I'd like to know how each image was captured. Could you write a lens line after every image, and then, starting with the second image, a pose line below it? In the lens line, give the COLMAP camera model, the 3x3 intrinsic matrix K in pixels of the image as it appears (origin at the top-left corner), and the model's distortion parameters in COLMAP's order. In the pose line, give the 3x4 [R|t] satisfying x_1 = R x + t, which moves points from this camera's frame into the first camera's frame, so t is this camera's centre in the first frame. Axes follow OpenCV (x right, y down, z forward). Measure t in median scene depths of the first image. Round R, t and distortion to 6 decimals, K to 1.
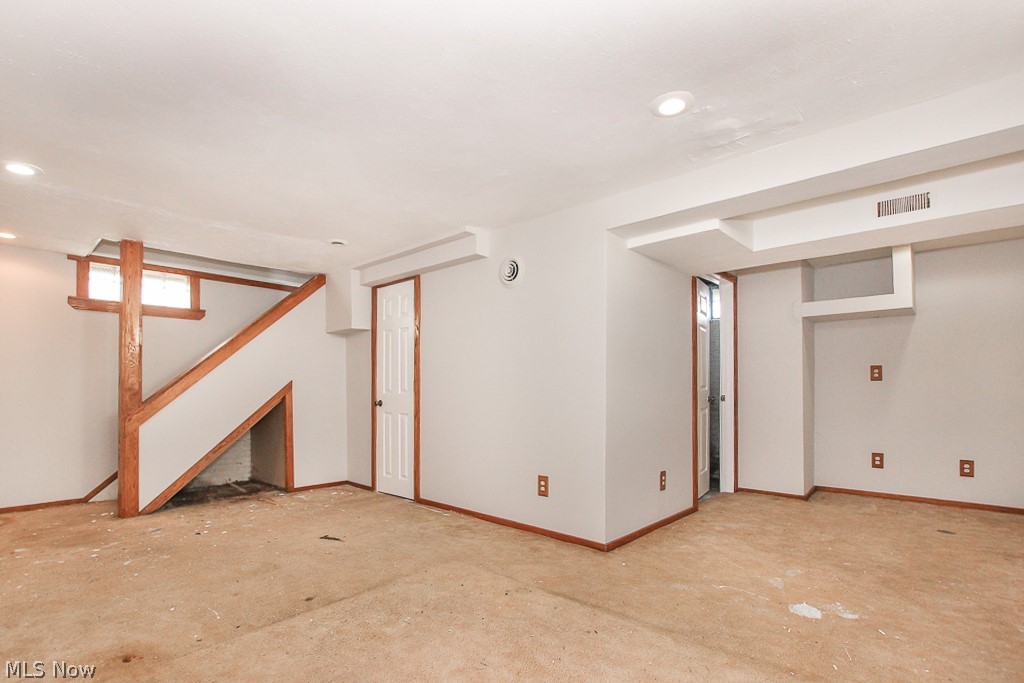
lens RADIAL K [[485.8, 0, 520.3], [0, 485.8, 387.7], [0, 0, 1]] dist [-0.001277, 0.000526]
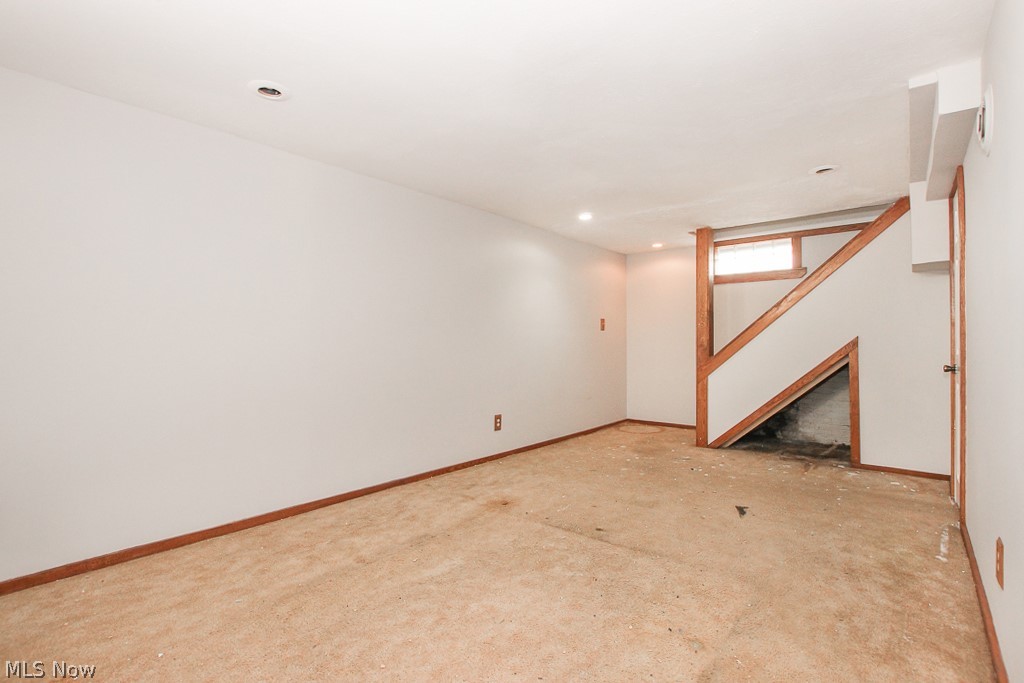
lens RADIAL K [[485.8, 0, 510.1], [0, 485.8, 343.1], [0, 0, 1]] dist [-0.001277, 0.000526]
pose [[0.033948, 0.002539, -0.999420, 0.474784], [0.005764, 0.999980, 0.002737, -0.011683], [0.999407, -0.005853, 0.033932, 0.491200]]
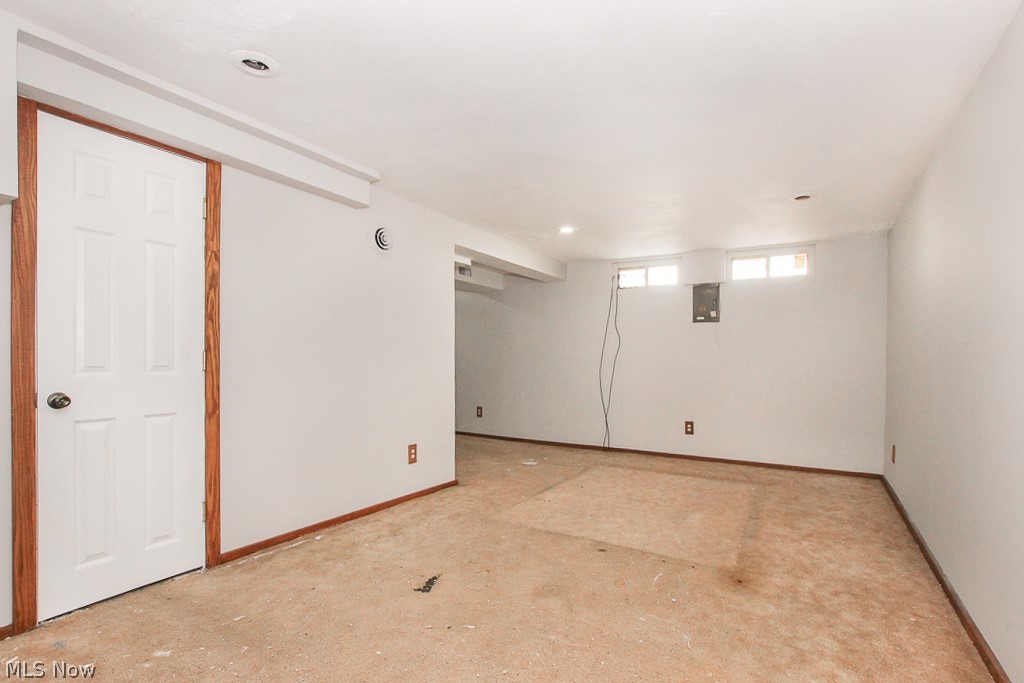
lens RADIAL K [[485.8, 0, 514.4], [0, 485.8, 349.2], [0, 0, 1]] dist [-0.001277, 0.000526]
pose [[-0.177434, 0.018308, 0.983962, -1.014267], [-0.018767, 0.999582, -0.021983, -0.010144], [-0.983954, -0.022367, -0.177017, 0.931857]]
